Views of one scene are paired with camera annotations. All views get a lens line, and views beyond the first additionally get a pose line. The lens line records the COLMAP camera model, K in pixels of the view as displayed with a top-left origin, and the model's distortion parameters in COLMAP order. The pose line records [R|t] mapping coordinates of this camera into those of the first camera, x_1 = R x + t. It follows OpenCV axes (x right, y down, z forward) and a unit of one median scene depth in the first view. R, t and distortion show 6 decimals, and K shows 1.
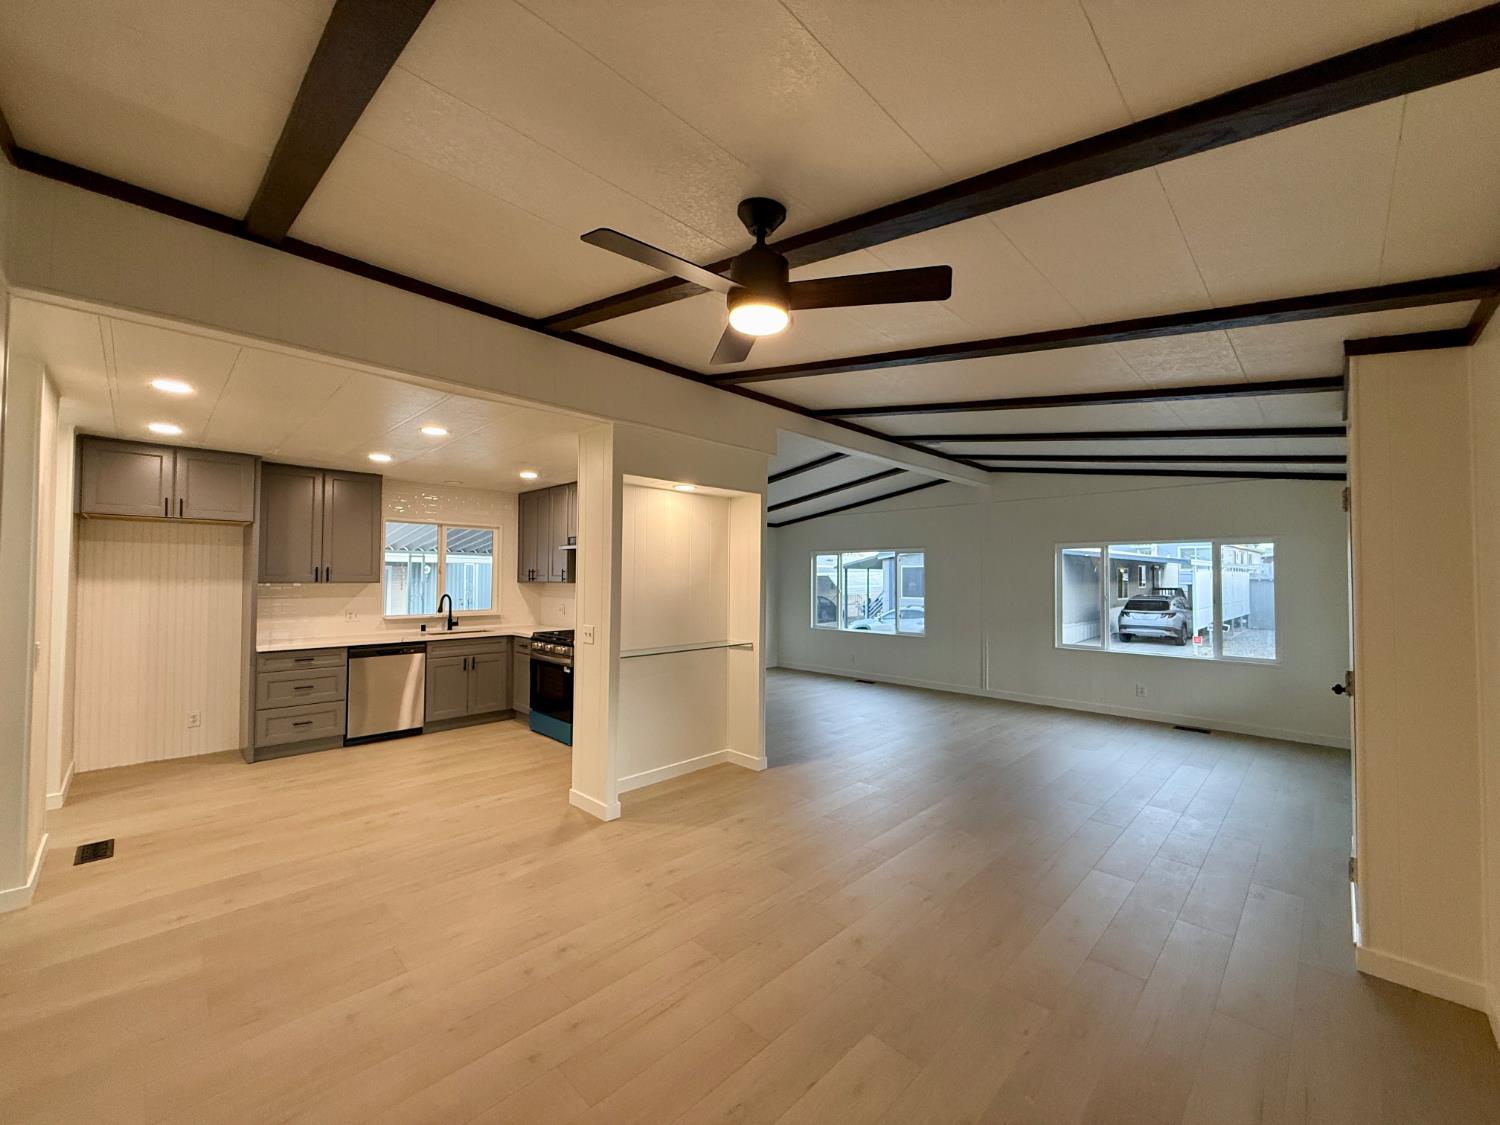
lens RADIAL K [[604.7, 0, 747.5], [0, 604.7, 561.4], [0, 0, 1]] dist [0.002073, 0.001157]
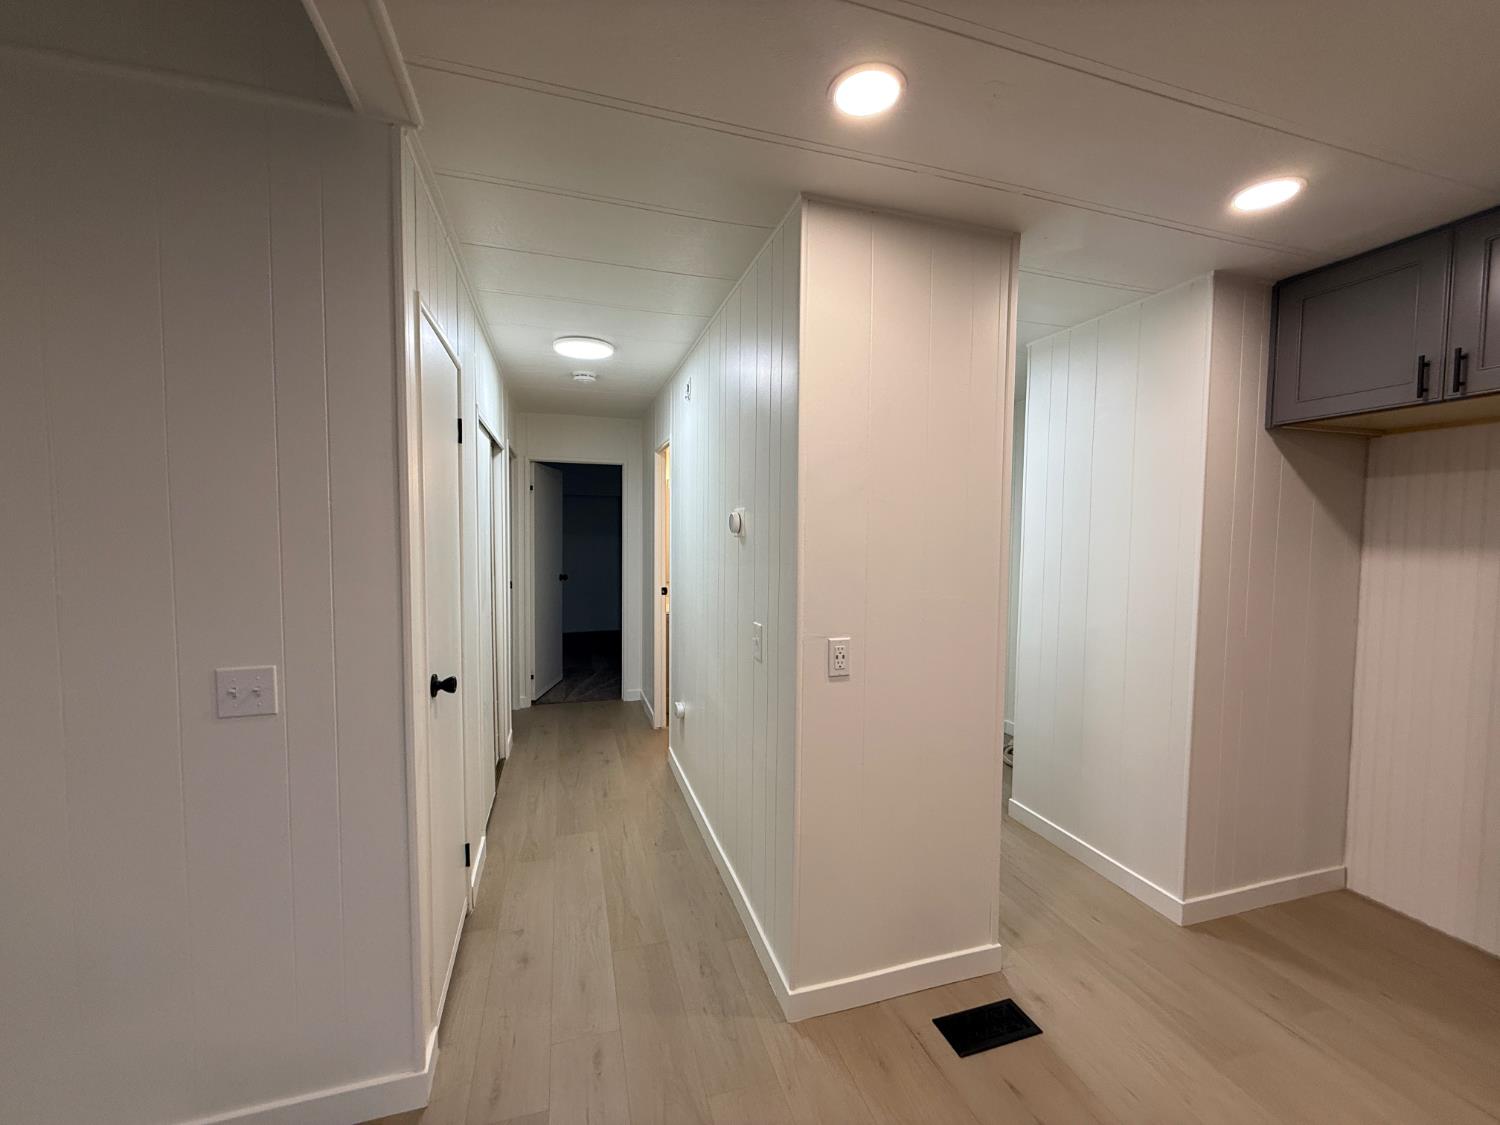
lens RADIAL K [[604.7, 0, 745.7], [0, 604.7, 566.3], [0, 0, 1]] dist [0.002073, 0.001157]
pose [[-0.474744, 0.034842, -0.879434, -0.270215], [0.015083, 0.999391, 0.031452, 0.015322], [0.879995, 0.001667, -0.474980, 0.596385]]
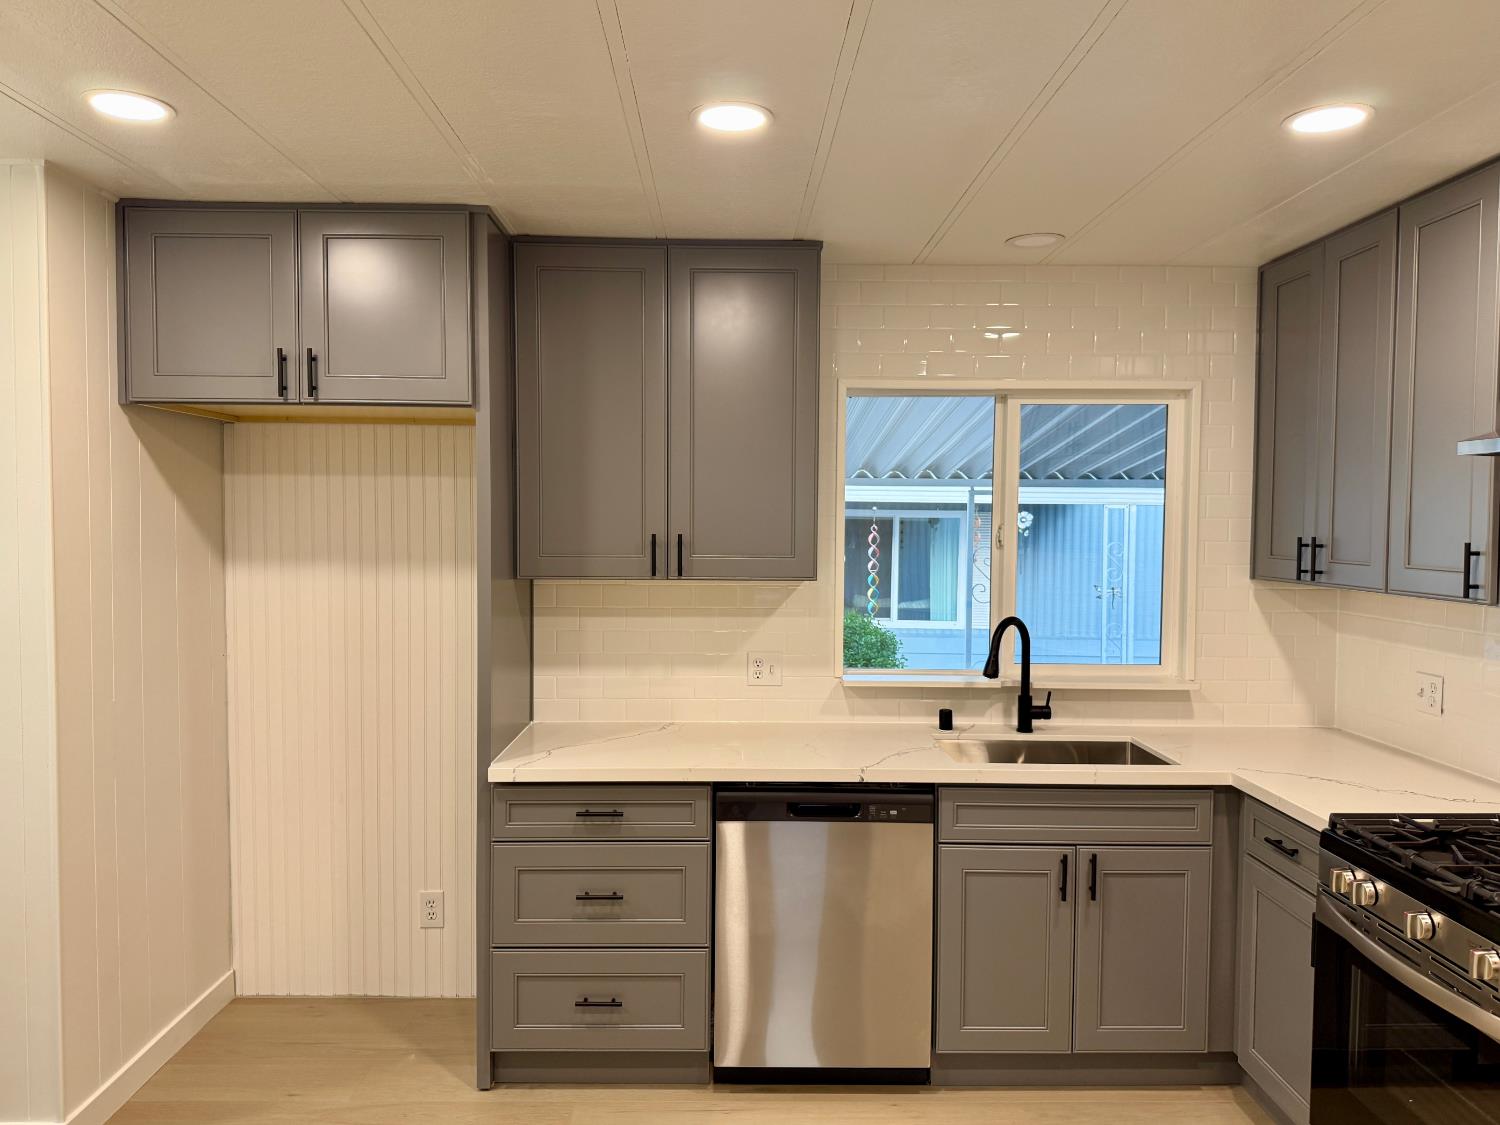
lens RADIAL K [[1071.7, 0, 744.2], [0, 1071.7, 565.6], [0, 0, 1]] dist [0.015755, -0.006846]
pose [[0.713083, 0.031007, -0.700394, -0.228729], [0.015577, 0.998074, 0.060045, -0.007383], [0.700907, -0.053727, 0.711227, 0.552718]]
